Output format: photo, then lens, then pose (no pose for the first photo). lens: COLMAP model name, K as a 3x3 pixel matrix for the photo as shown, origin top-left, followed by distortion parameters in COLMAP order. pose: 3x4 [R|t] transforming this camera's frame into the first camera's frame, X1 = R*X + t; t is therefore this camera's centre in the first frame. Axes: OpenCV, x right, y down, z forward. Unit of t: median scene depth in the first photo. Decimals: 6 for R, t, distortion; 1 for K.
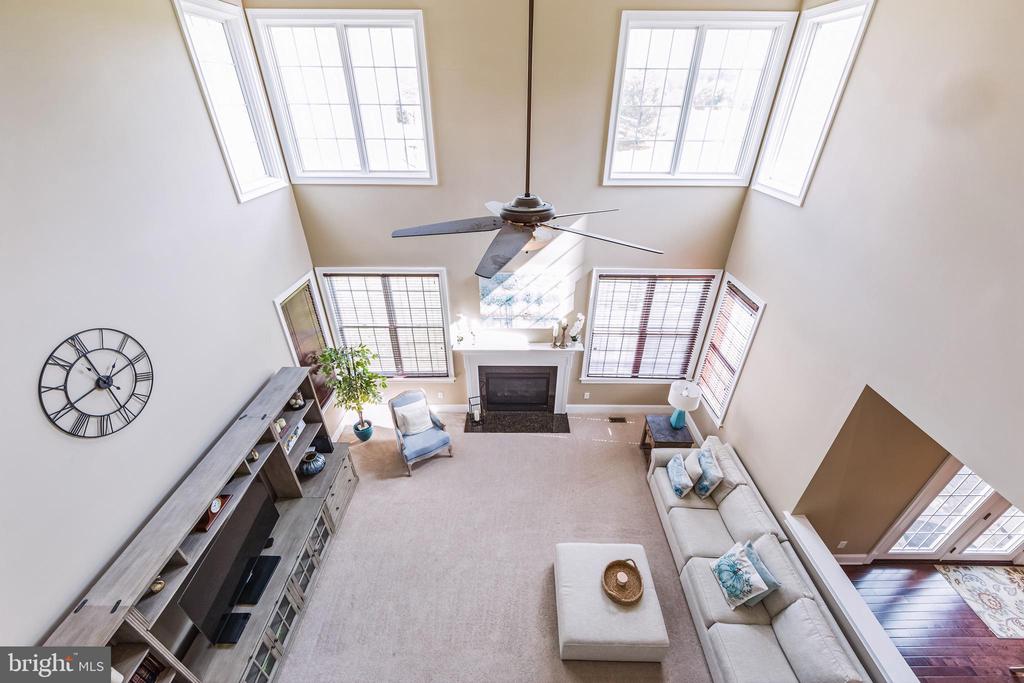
lens RADIAL K [[402.3, 0, 511.1], [0, 402.3, 344.7], [0, 0, 1]] dist [0.000772, -0.000250]
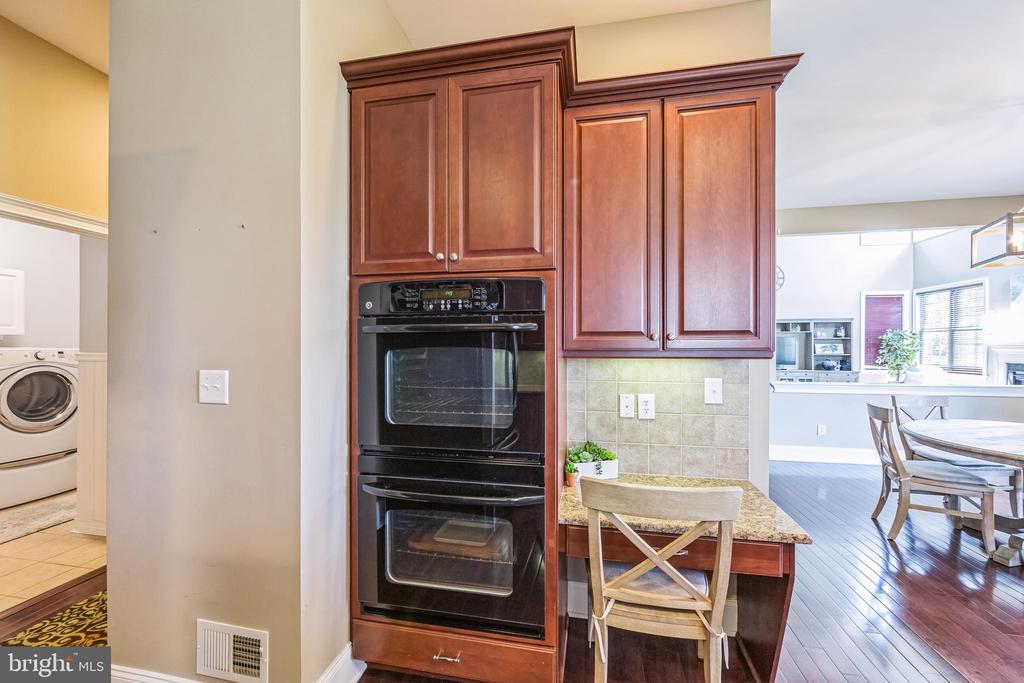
lens RADIAL K [[402.3, 0, 513.5], [0, 402.3, 347.6], [0, 0, 1]] dist [0.000772, -0.000250]
pose [[-0.193264, 0.006580, -0.981125, 1.478936], [-0.518016, 0.848560, 0.107730, 0.694480], [0.833252, 0.529058, -0.160588, 0.001900]]
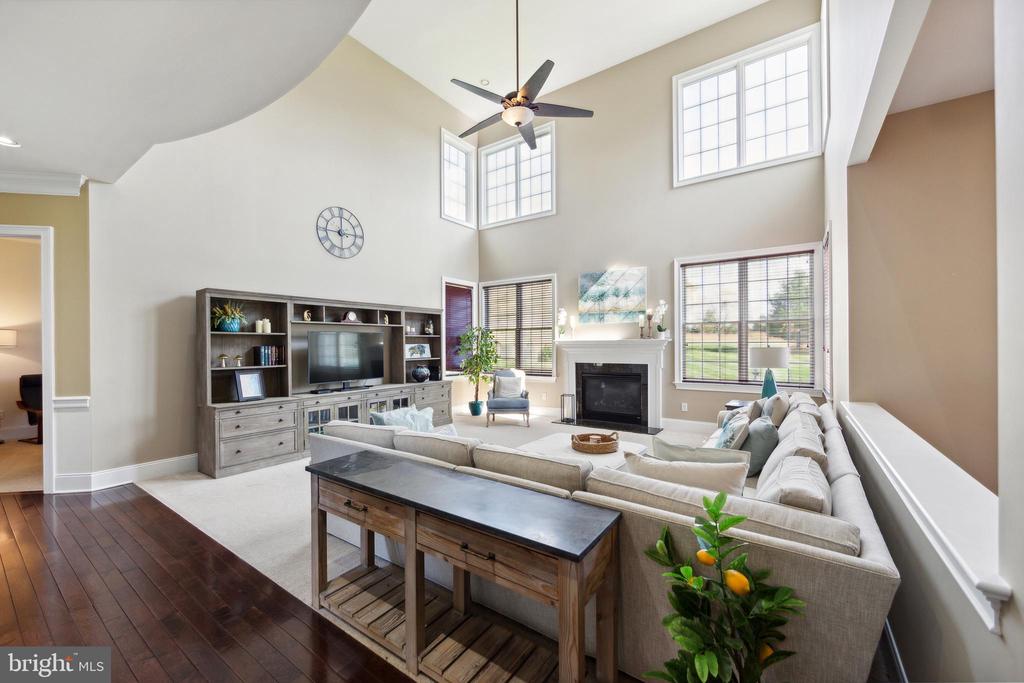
lens RADIAL K [[402.3, 0, 507.6], [0, 402.3, 342.4], [0, 0, 1]] dist [0.000772, -0.000250]
pose [[0.818872, -0.004596, -0.573958, 0.455109], [-0.297757, 0.851490, -0.431632, 0.608969], [0.490703, 0.524351, 0.695892, 0.123393]]
